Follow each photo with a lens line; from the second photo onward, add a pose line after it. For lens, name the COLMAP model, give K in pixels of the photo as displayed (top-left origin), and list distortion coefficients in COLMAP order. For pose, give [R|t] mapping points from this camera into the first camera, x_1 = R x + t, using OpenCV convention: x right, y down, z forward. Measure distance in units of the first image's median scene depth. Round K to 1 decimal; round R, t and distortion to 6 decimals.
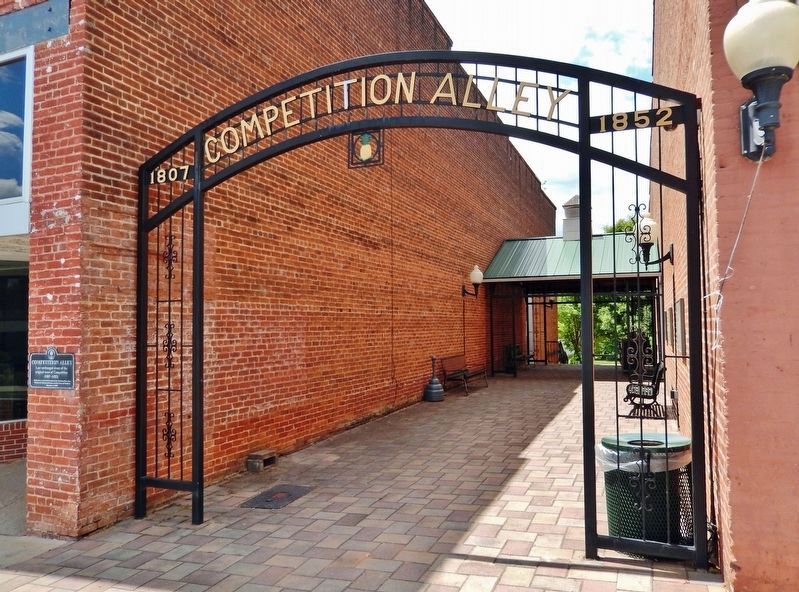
lens RADIAL K [[601.6, 0, 399.2], [0, 601.6, 293.7], [0, 0, 1]] dist [-0.015220, -0.012031]
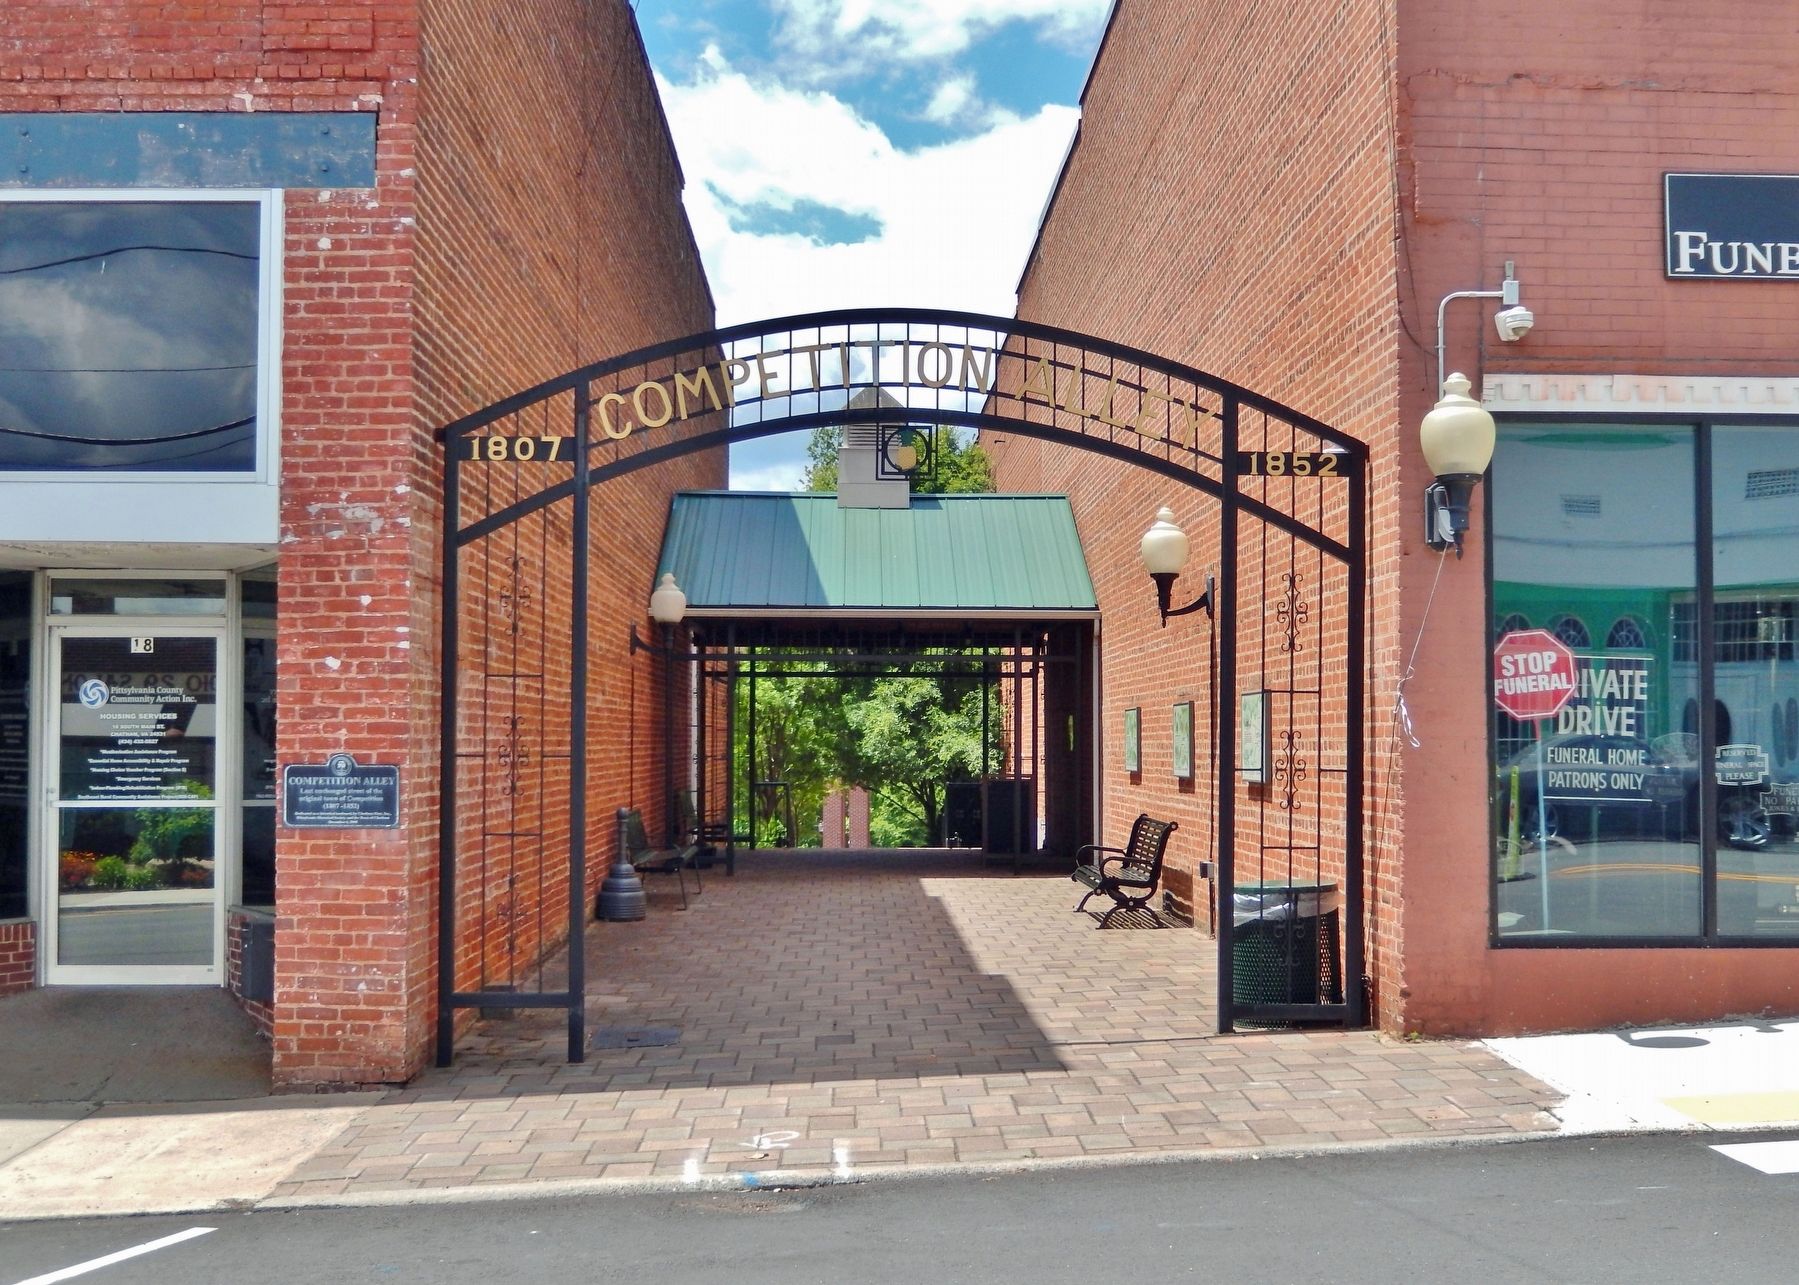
lens RADIAL K [[2301.5, 0, 904.3], [0, 2301.5, 643.1], [0, 0, 1]] dist [-0.048785, 0.000000]
pose [[0.916655, 0.032914, 0.398322, -0.956075], [-0.036693, 0.999325, 0.001865, -0.036941], [-0.397991, -0.016325, 0.917244, -1.172409]]
